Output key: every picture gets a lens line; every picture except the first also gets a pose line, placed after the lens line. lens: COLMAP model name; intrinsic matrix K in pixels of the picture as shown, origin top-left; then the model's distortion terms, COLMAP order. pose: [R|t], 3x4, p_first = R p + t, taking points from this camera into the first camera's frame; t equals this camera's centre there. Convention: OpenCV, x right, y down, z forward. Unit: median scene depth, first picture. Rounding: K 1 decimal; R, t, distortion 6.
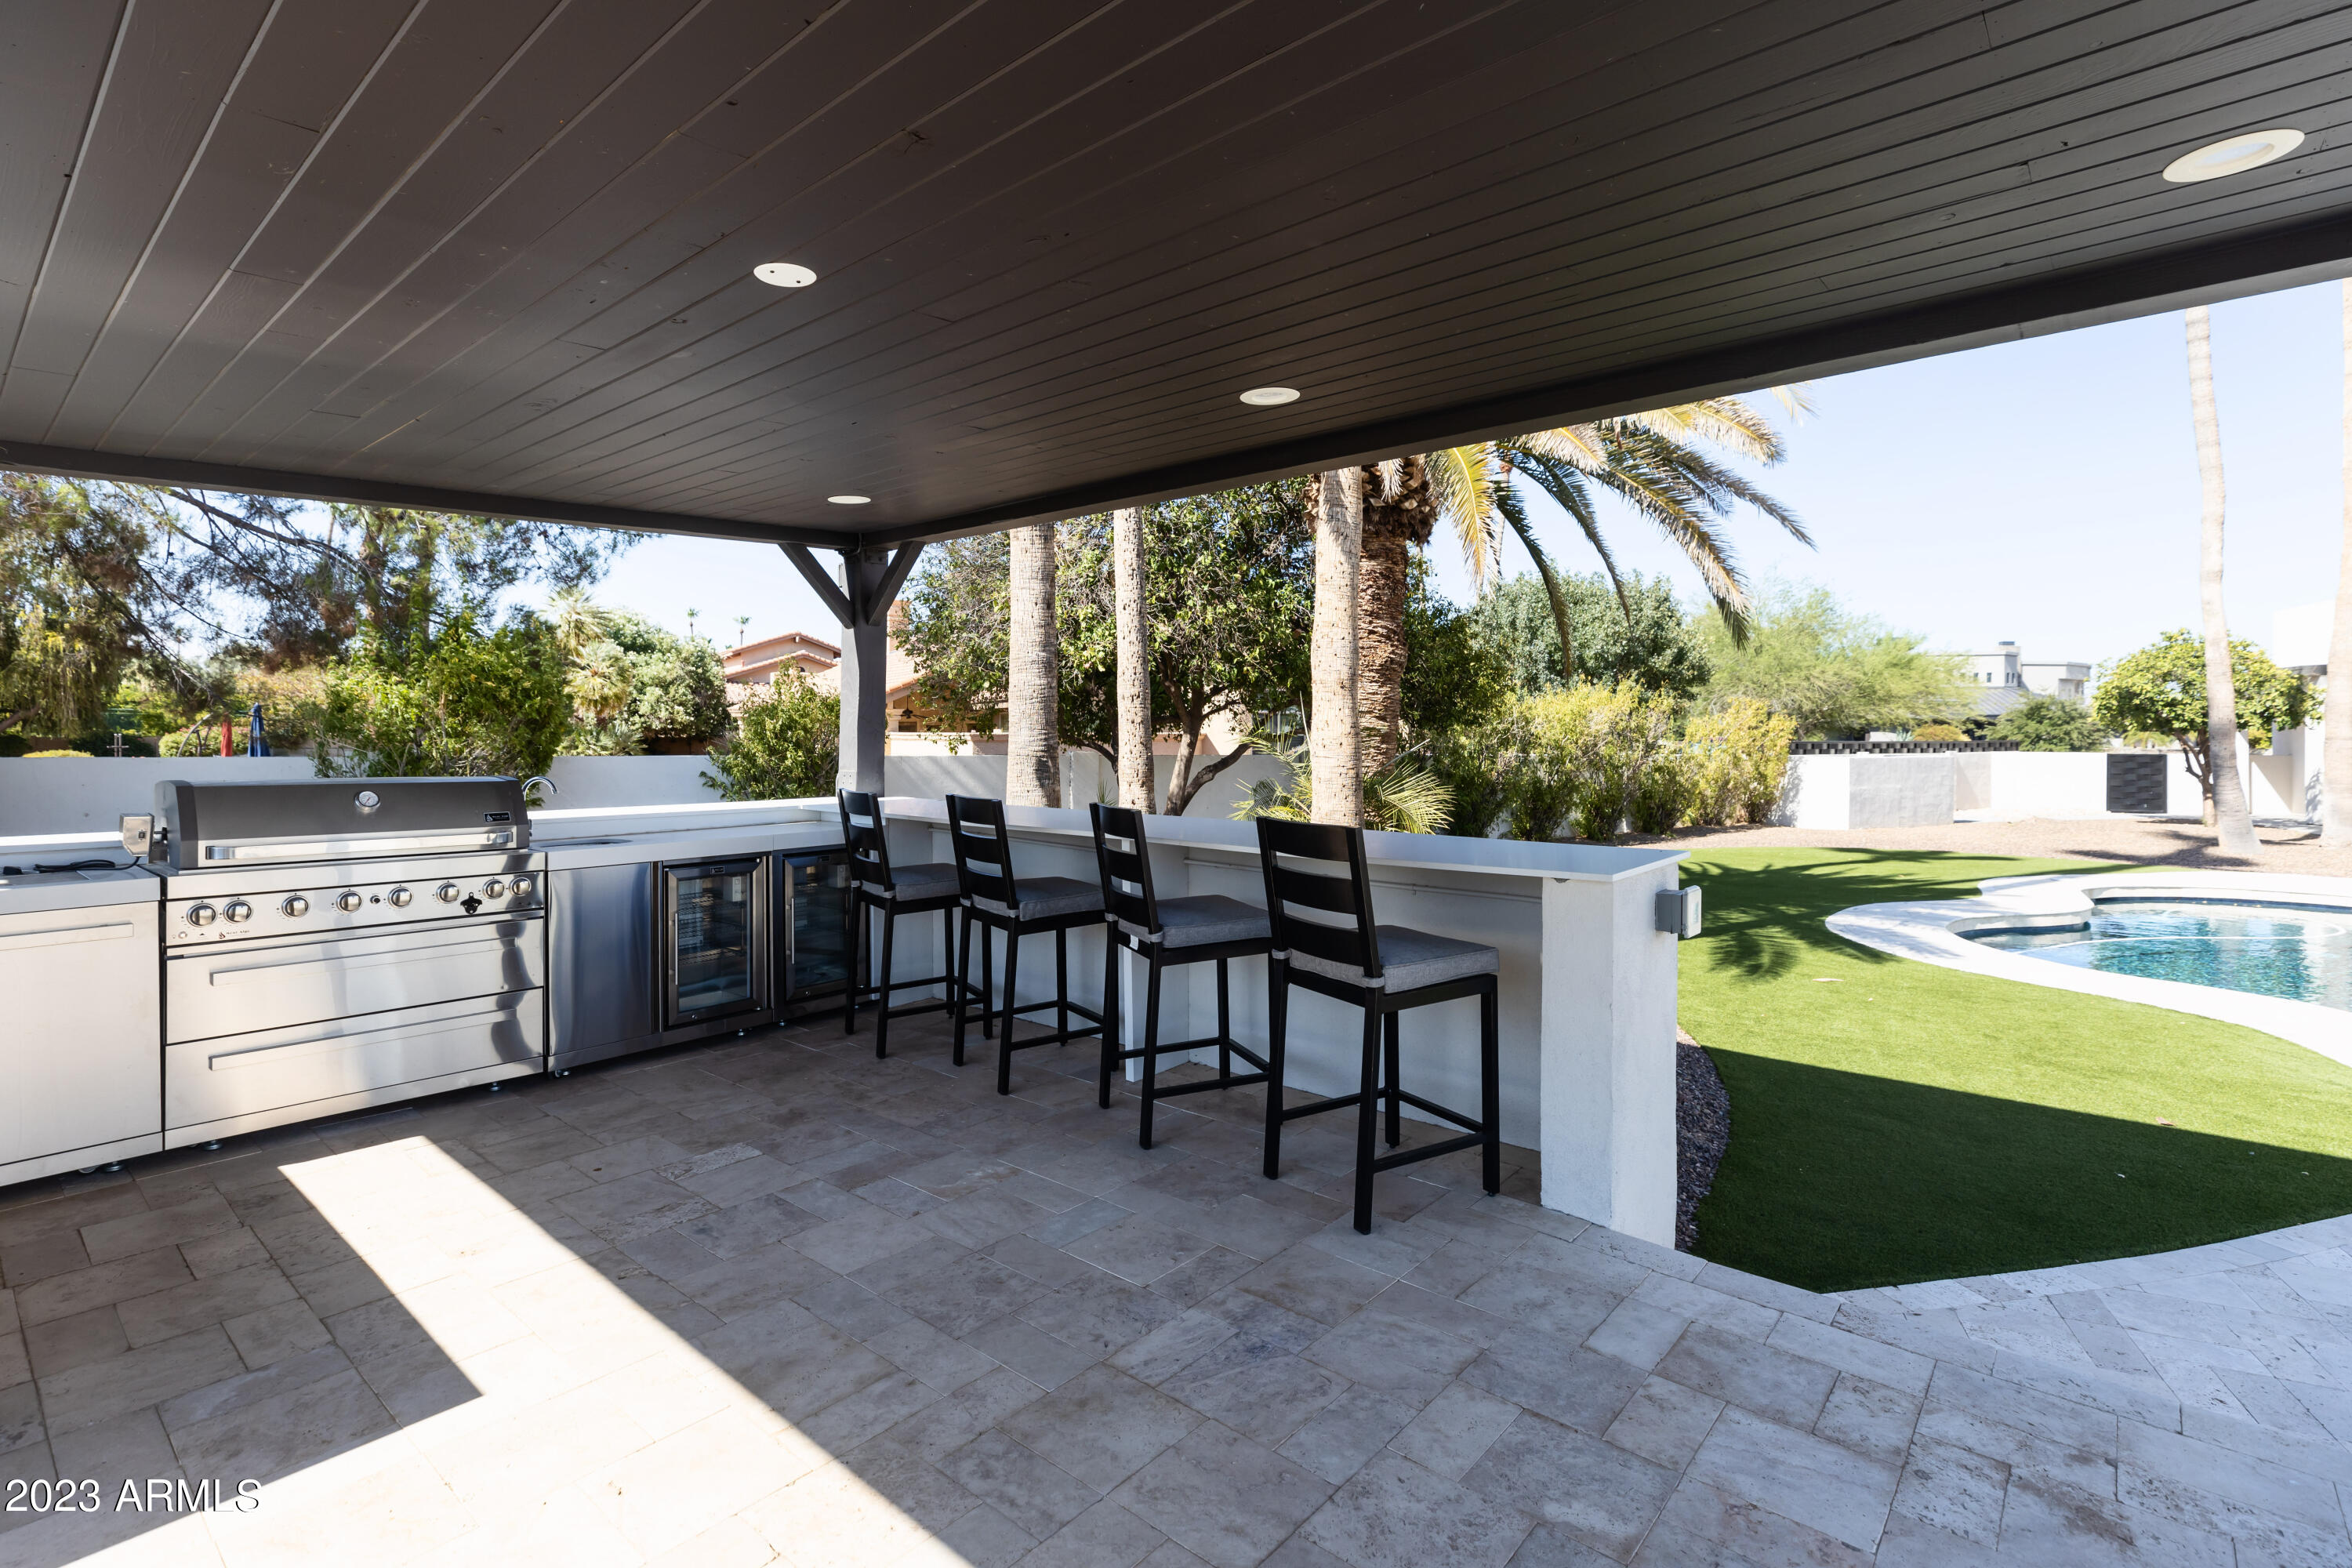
lens RADIAL K [[1141.4, 0, 1207.2], [0, 1141.4, 752.9], [0, 0, 1]] dist [0.004908, 0.000847]
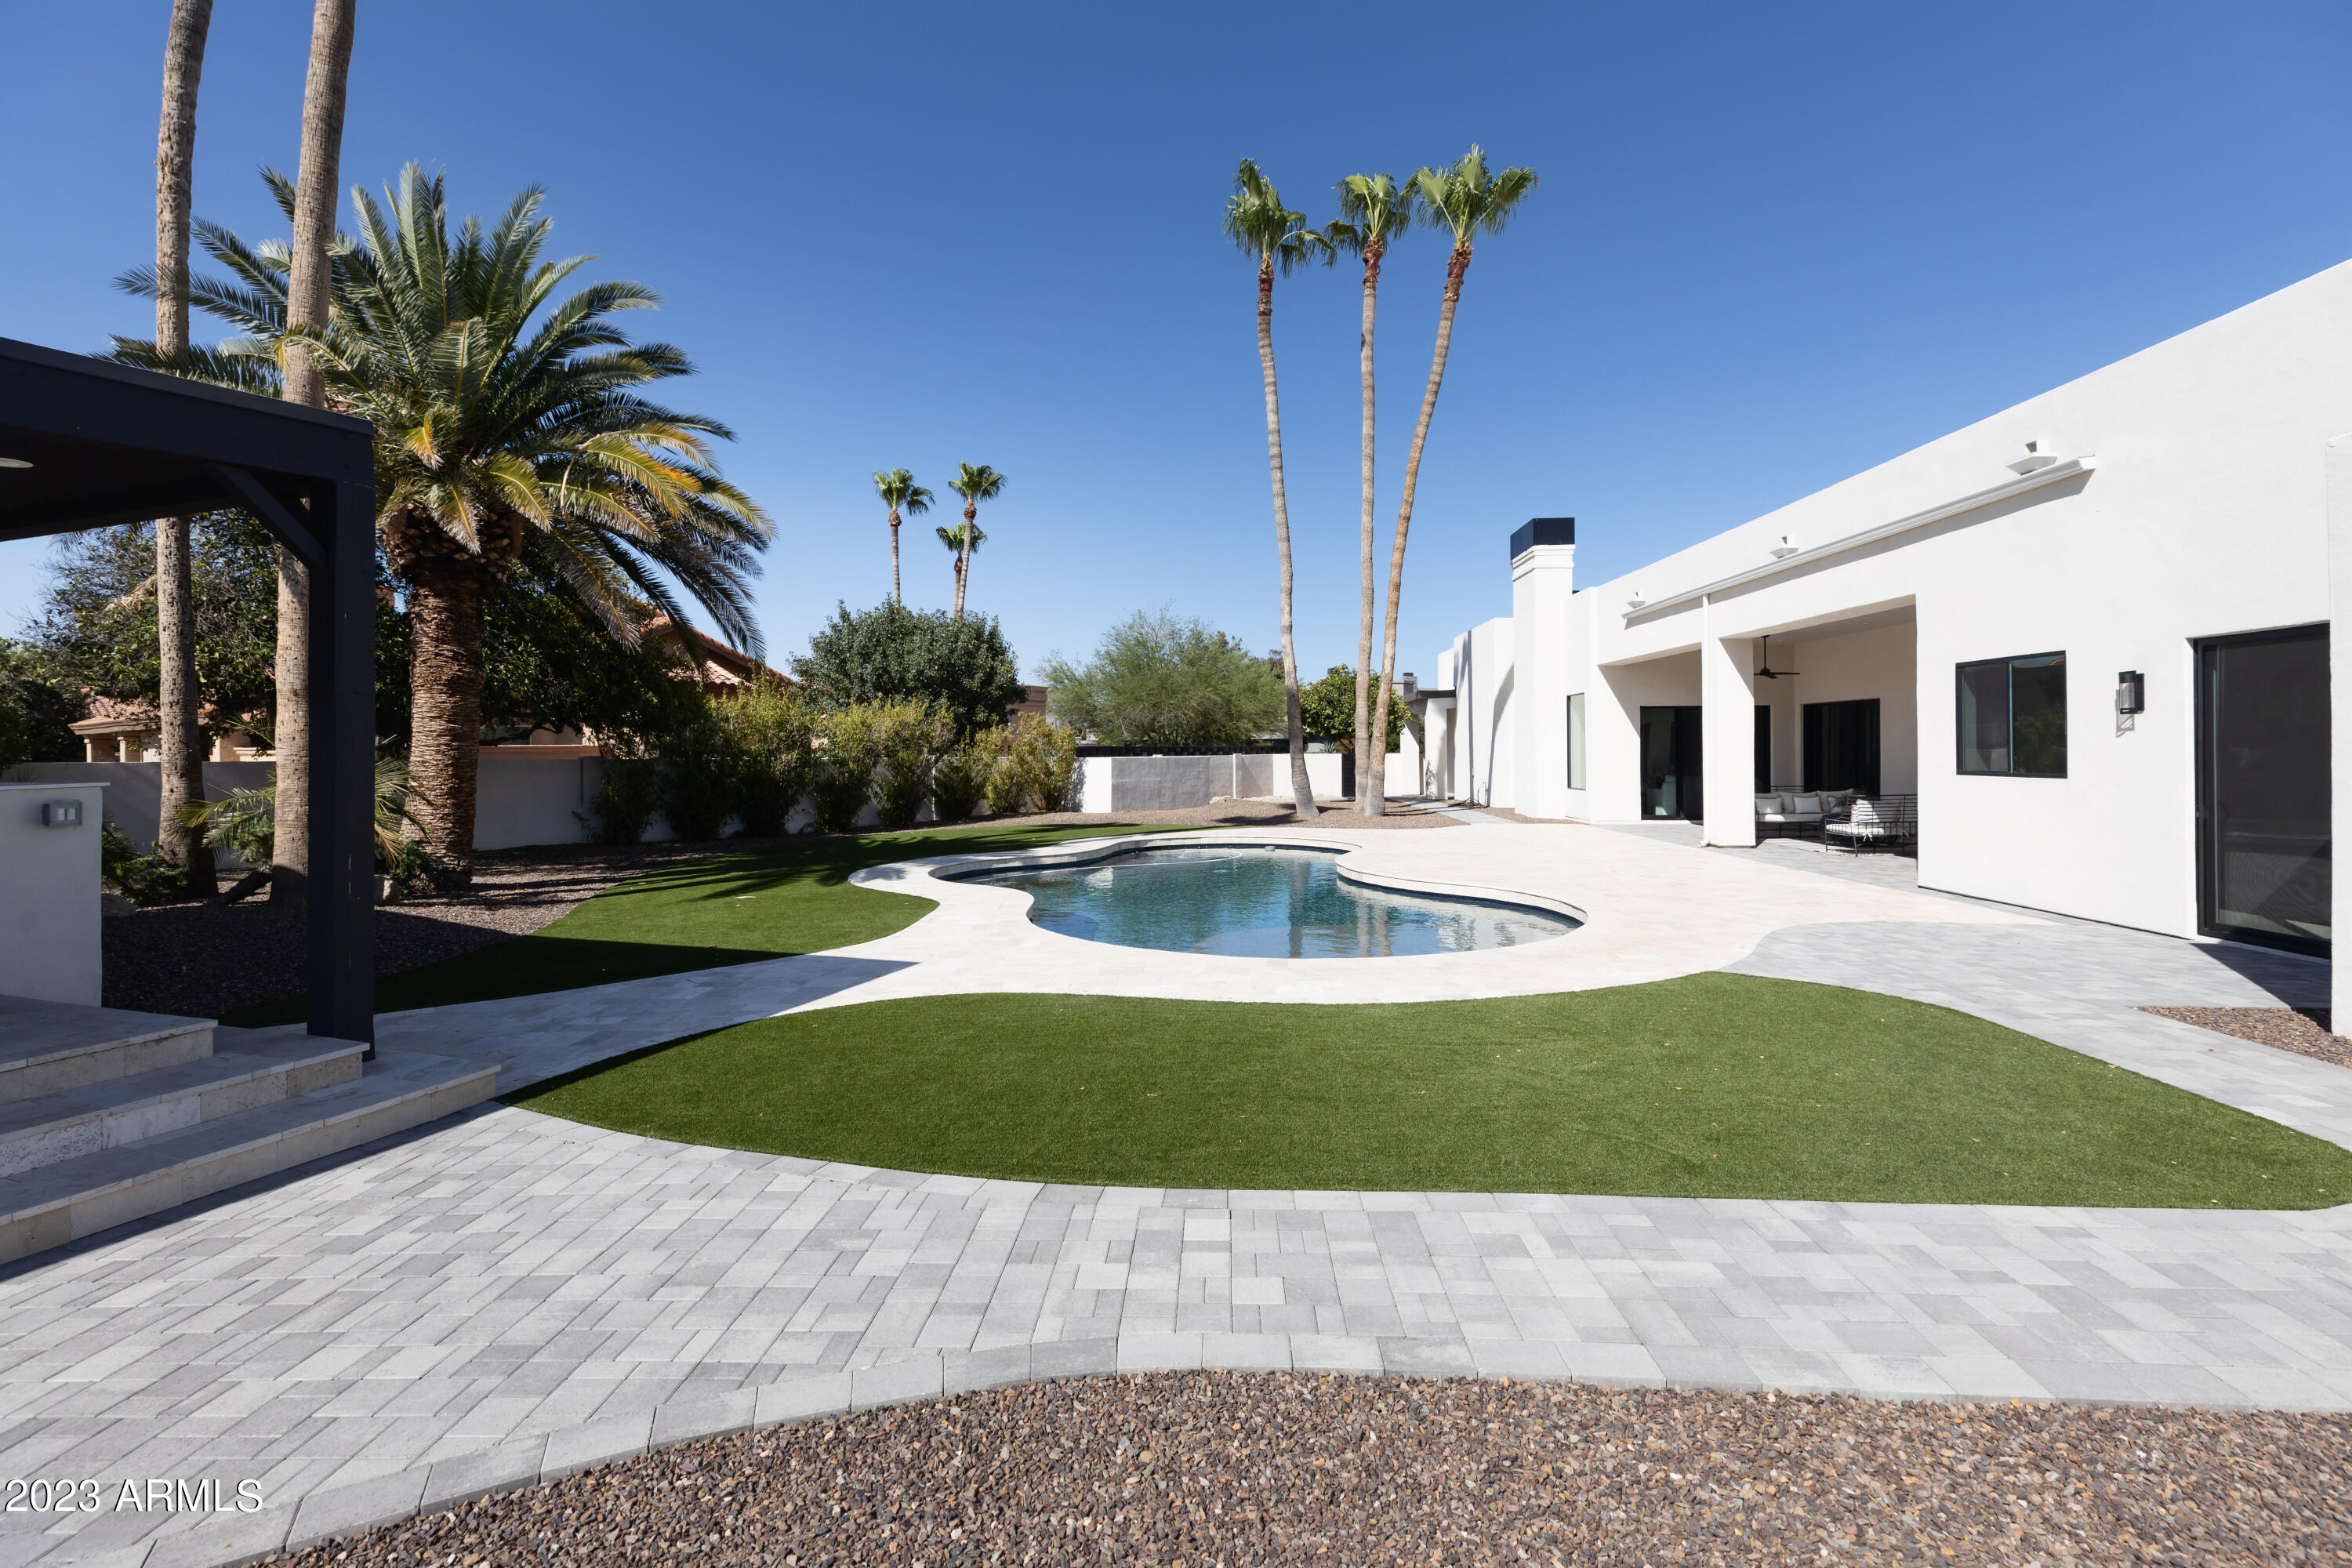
lens RADIAL K [[1045.6, 0, 1168.8], [0, 1045.6, 759.4], [0, 0, 1]] dist [-0.001780, 0.000004]
pose [[0.929433, -0.014234, 0.368717, 1.240854], [0.016430, 0.999861, -0.002816, 0.074839], [-0.368625, 0.008675, 0.929538, -1.011618]]
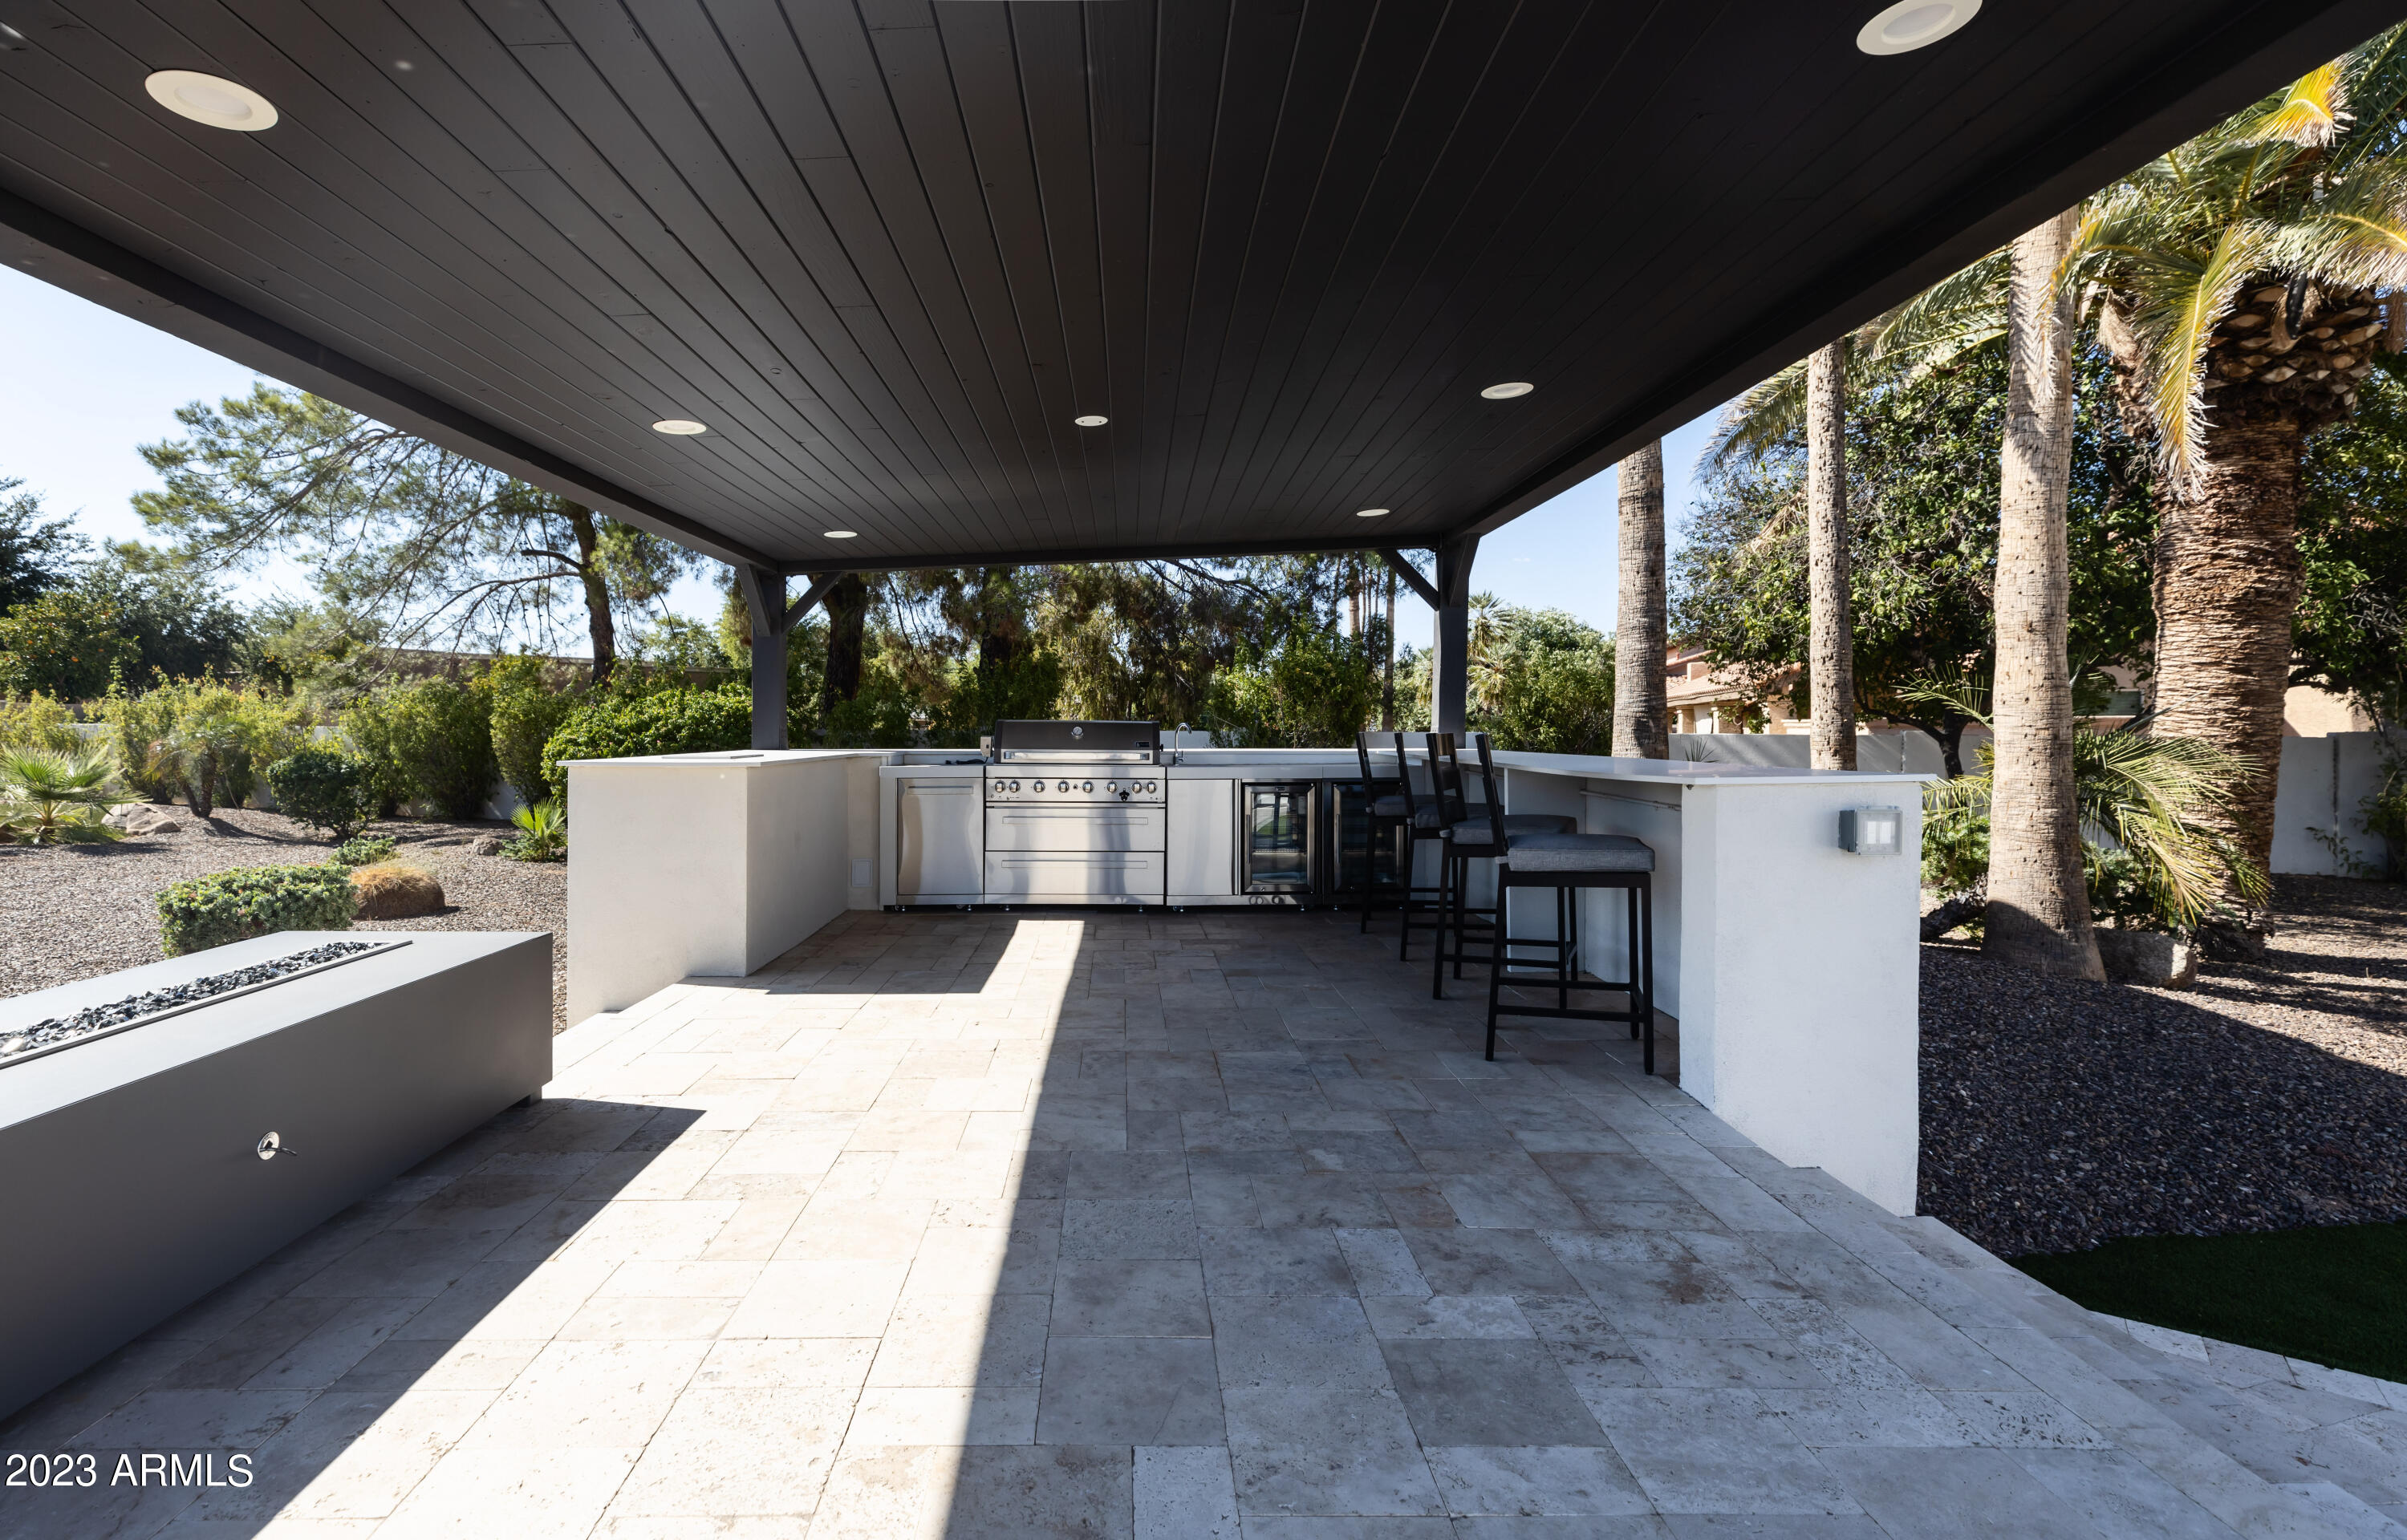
lens RADIAL K [[1134.9, 0, 1108.1], [0, 1134.9, 726.1], [0, 0, 1]] dist [0.005269, 0.001123]
pose [[0.649529, -0.006741, -0.760307, 0.633110], [-0.008351, 0.999837, -0.015999, 0.062039], [0.760291, 0.016741, 0.649367, -0.097444]]
